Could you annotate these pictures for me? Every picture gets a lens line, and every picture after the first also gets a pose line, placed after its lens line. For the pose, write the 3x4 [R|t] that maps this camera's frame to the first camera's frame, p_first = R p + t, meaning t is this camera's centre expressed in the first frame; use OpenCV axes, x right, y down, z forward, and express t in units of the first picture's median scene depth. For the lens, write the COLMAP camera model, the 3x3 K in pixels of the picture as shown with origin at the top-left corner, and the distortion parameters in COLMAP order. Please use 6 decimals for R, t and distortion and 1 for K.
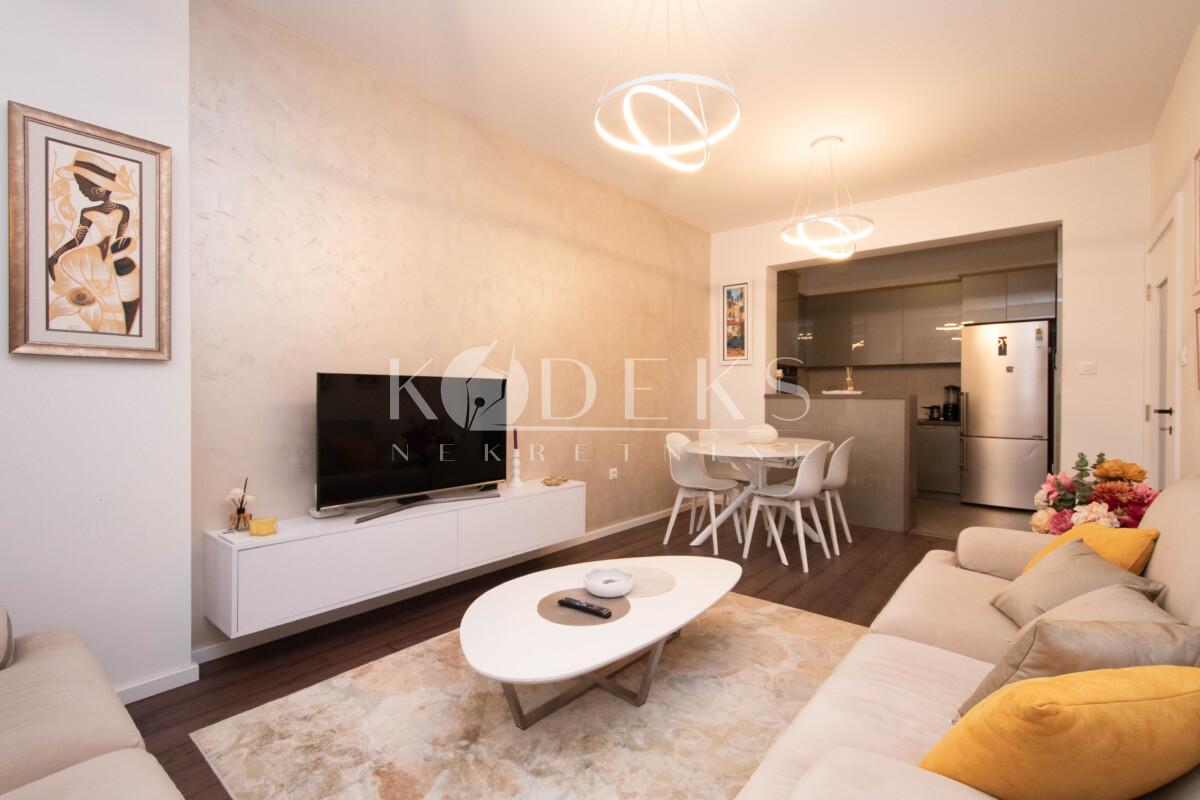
lens RADIAL K [[527.2, 0, 602.4], [0, 527.2, 398.3], [0, 0, 1]] dist [0.000684, -0.000186]
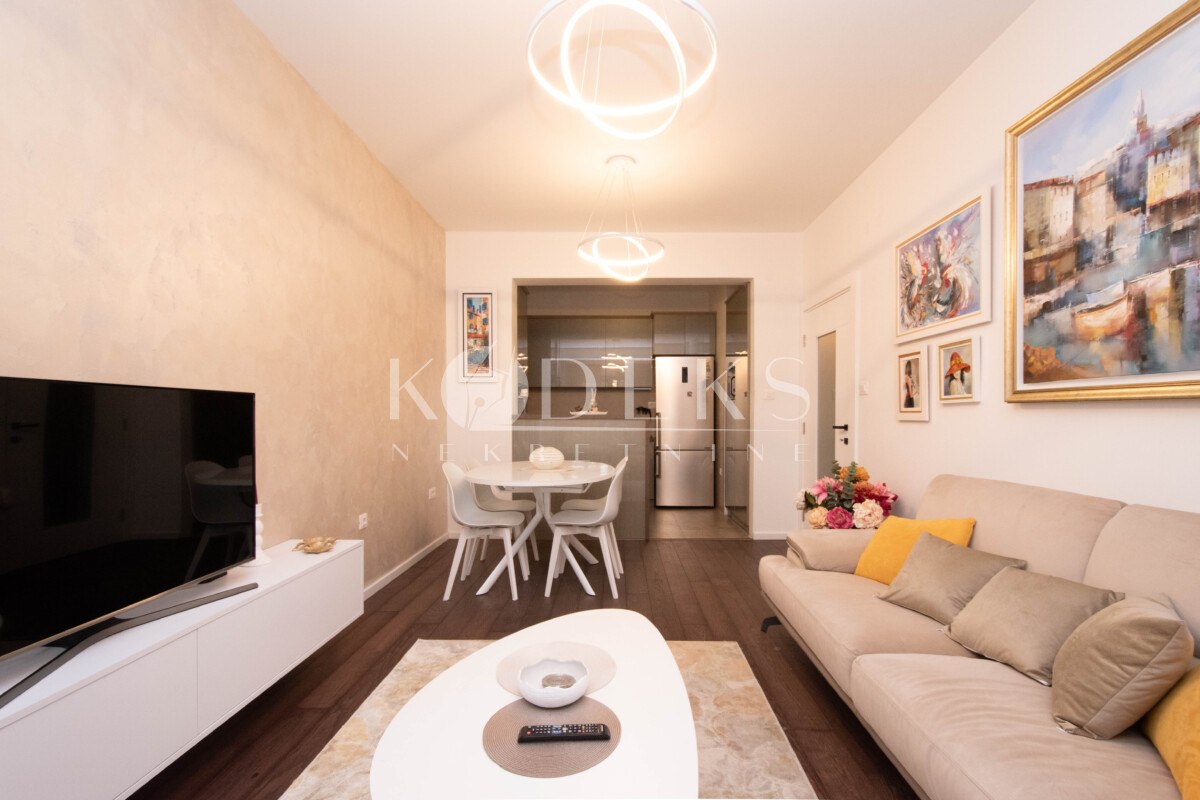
lens RADIAL K [[529.5, 0, 602.9], [0, 529.5, 420.4], [0, 0, 1]] dist [0.003853, 0.000555]
pose [[0.778803, -0.008271, 0.627214, -0.185731], [0.004822, 0.999962, 0.007198, -0.004471], [-0.627250, -0.002582, 0.778813, 0.194898]]
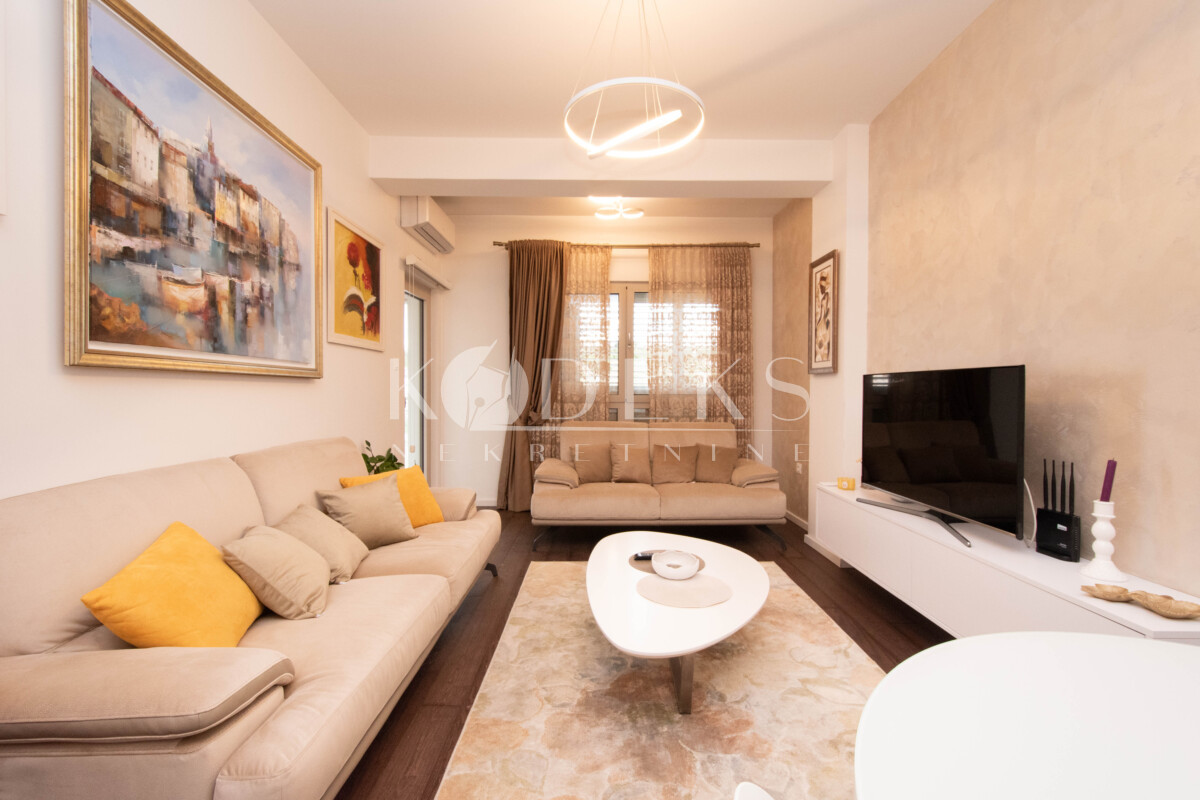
lens RADIAL K [[527.2, 0, 602.4], [0, 527.2, 398.3], [0, 0, 1]] dist [0.000684, -0.000186]
pose [[-0.761470, 0.002857, -0.648193, 0.395022], [-0.007872, 0.999876, 0.013654, -0.001739], [0.648152, 0.015499, -0.761353, 0.826559]]
